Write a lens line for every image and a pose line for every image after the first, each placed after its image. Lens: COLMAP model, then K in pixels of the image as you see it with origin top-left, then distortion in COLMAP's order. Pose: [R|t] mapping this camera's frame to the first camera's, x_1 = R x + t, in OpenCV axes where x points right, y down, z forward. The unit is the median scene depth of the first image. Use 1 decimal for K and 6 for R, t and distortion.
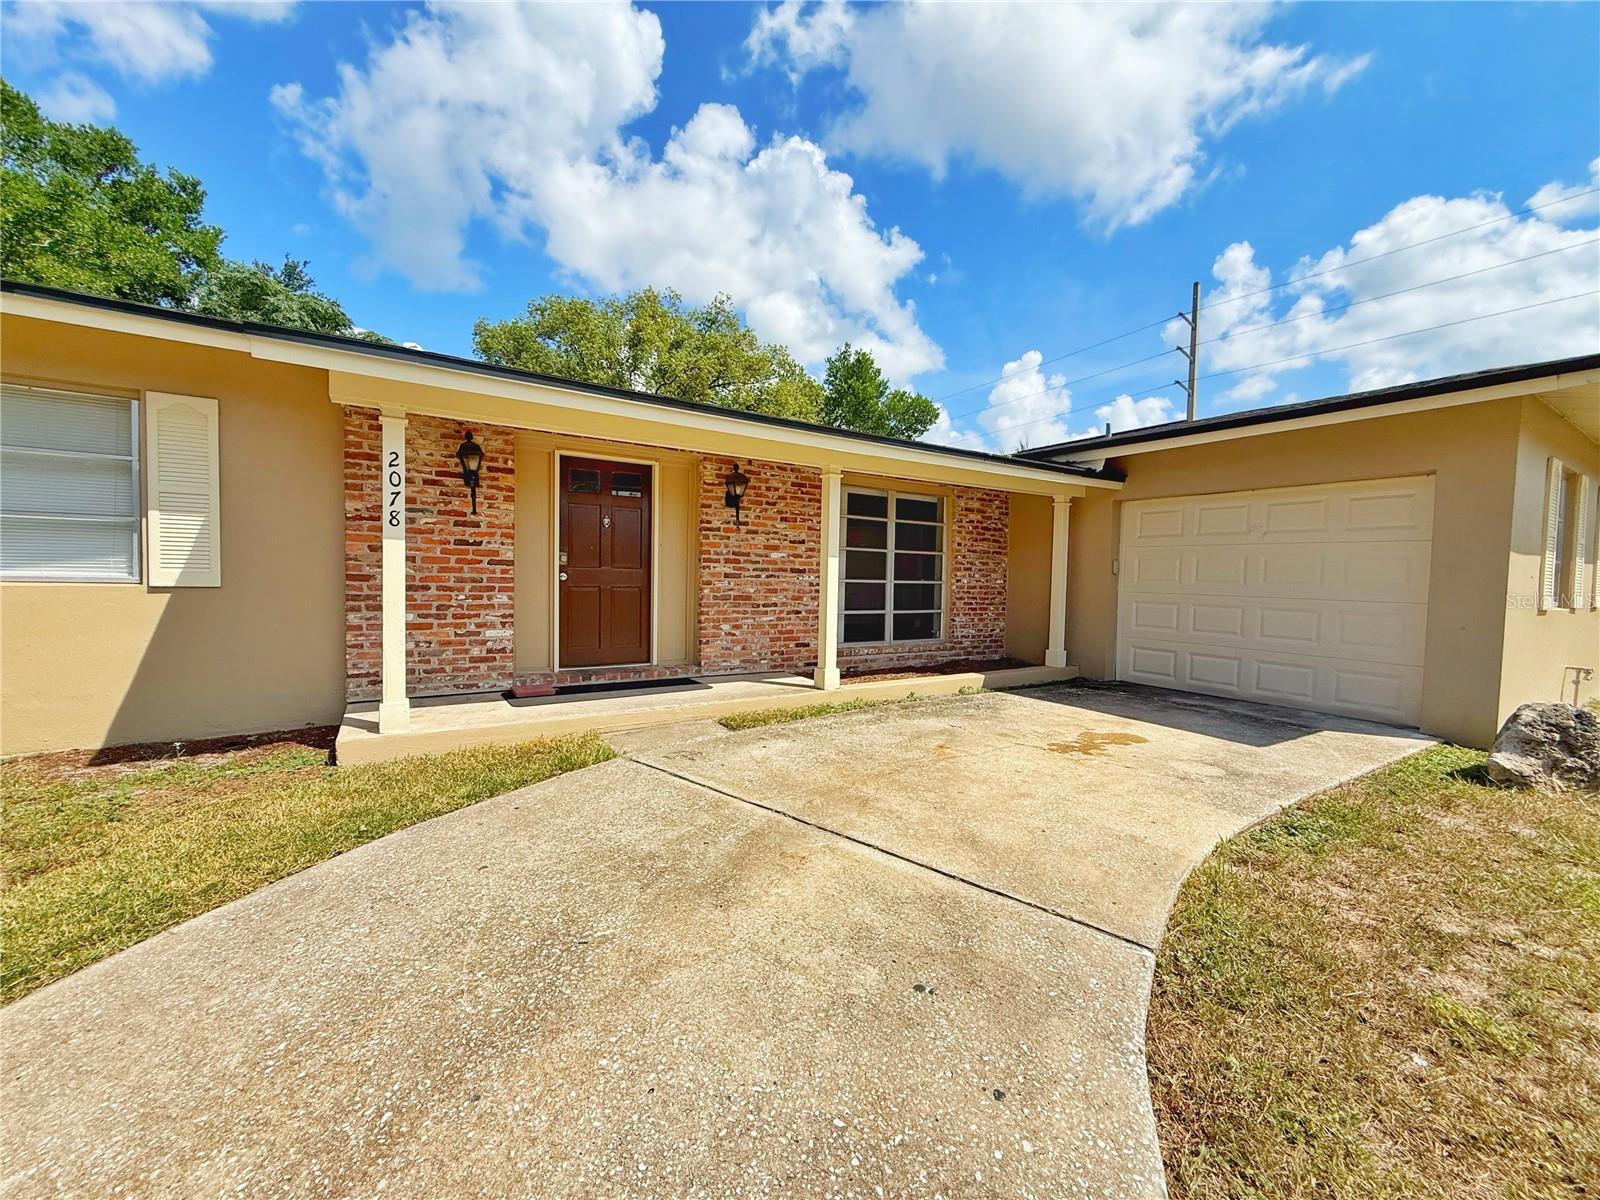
lens RADIAL K [[634.6, 0, 798.7], [0, 634.6, 603.1], [0, 0, 1]] dist [0.006438, -0.000004]
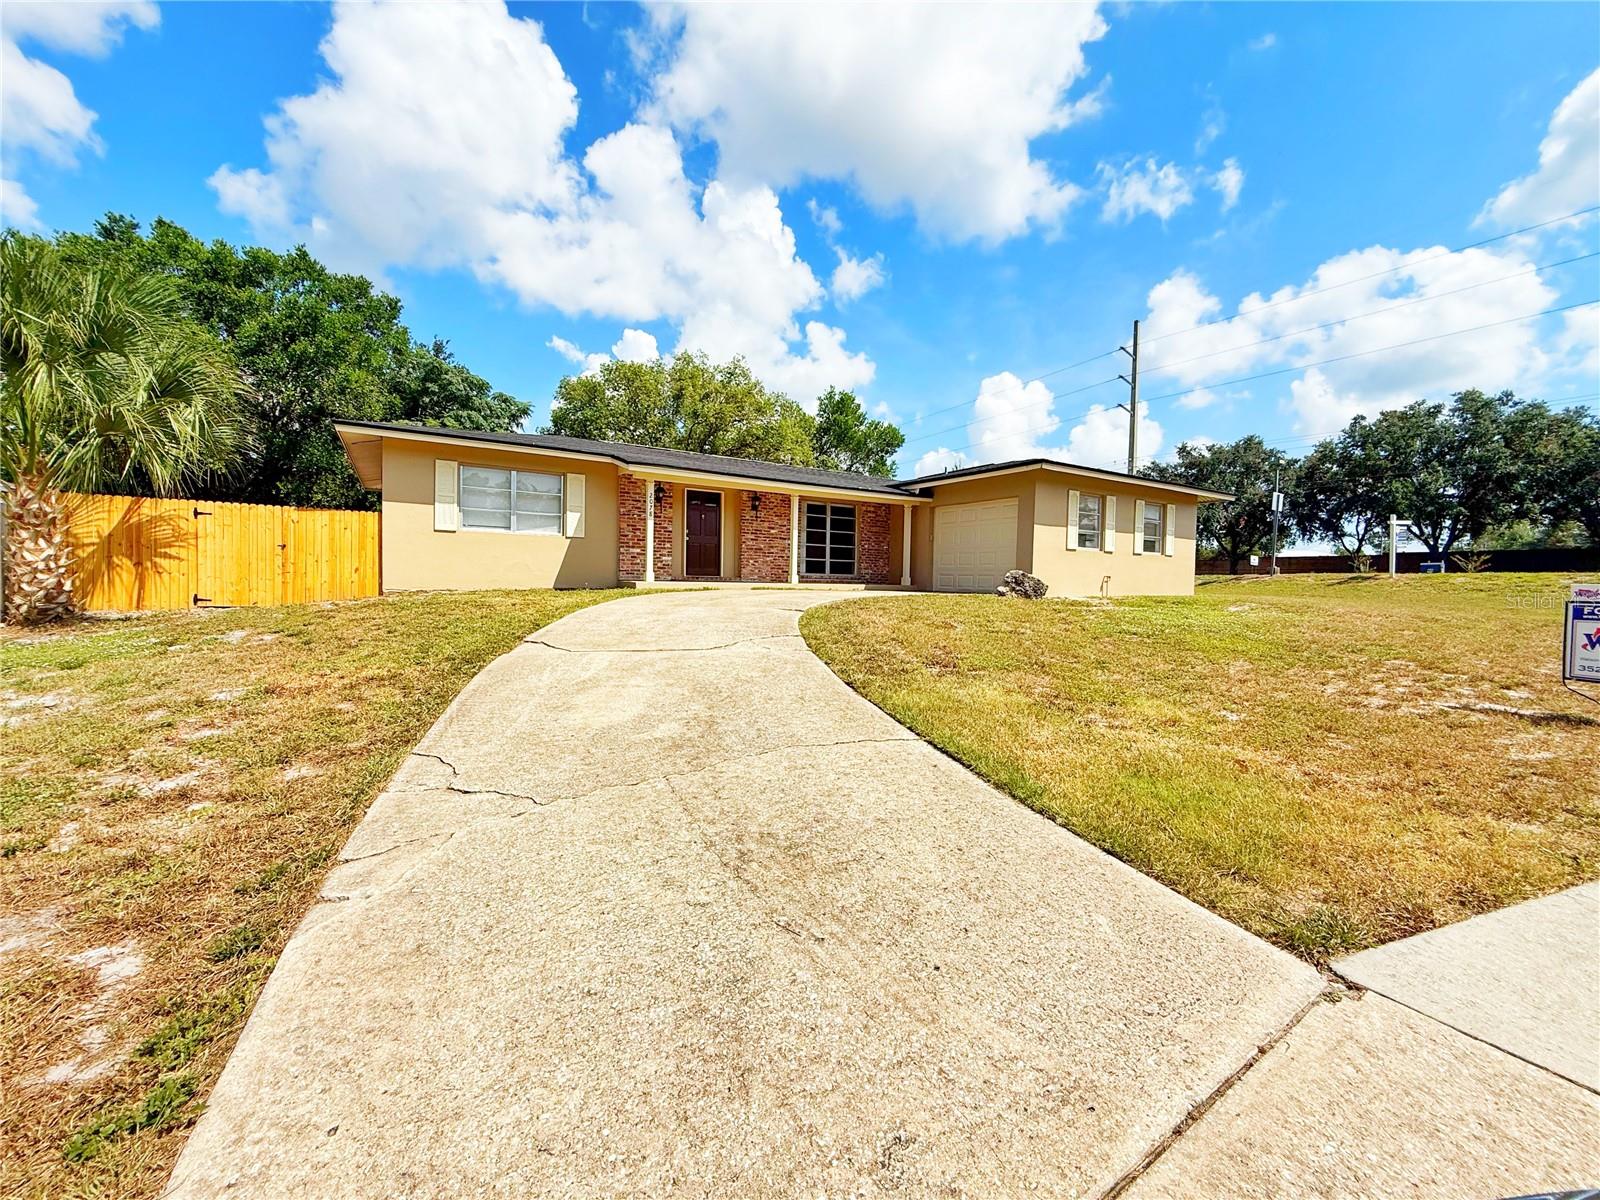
lens RADIAL K [[622.3, 0, 792.5], [0, 622.3, 600.0], [0, 0, 1]] dist [0.022694, 0.000021]
pose [[0.999789, -0.001220, -0.020519, 0.083762], [0.001013, 0.999949, -0.010067, 0.204430], [0.020530, 0.010044, 0.999739, -1.300239]]
